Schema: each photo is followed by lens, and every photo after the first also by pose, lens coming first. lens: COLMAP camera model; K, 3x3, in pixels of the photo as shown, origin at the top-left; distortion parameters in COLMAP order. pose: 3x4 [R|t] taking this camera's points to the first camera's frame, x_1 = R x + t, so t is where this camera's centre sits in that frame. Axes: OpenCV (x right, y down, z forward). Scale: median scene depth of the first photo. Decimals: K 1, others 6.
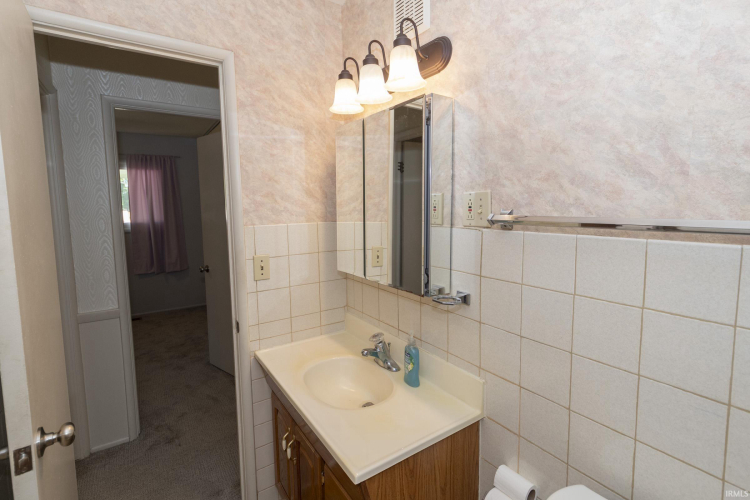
lens RADIAL K [[331.9, 0, 374.1], [0, 331.9, 244.5], [0, 0, 1]] dist [-0.001309, -0.000403]
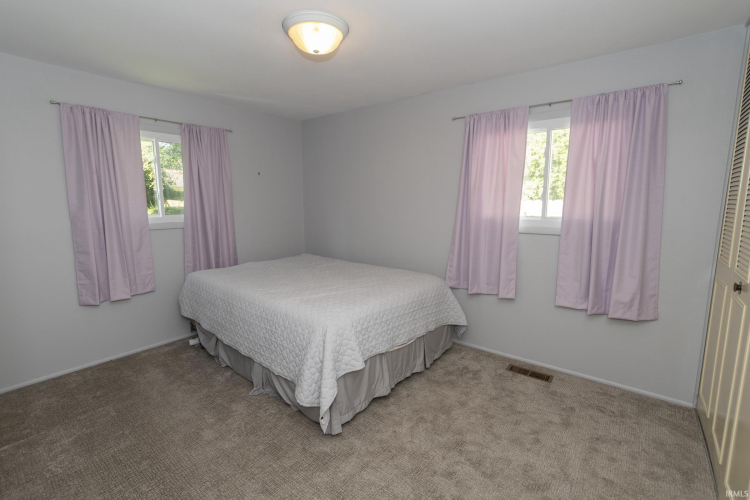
lens RADIAL K [[331.9, 0, 373.5], [0, 331.9, 249.3], [0, 0, 1]] dist [-0.001309, -0.000403]
pose [[0.354706, 0.131962, -0.925619, -0.290008], [-0.105385, 0.989324, 0.100660, -0.034051], [0.929020, 0.061842, 0.364826, 0.464013]]
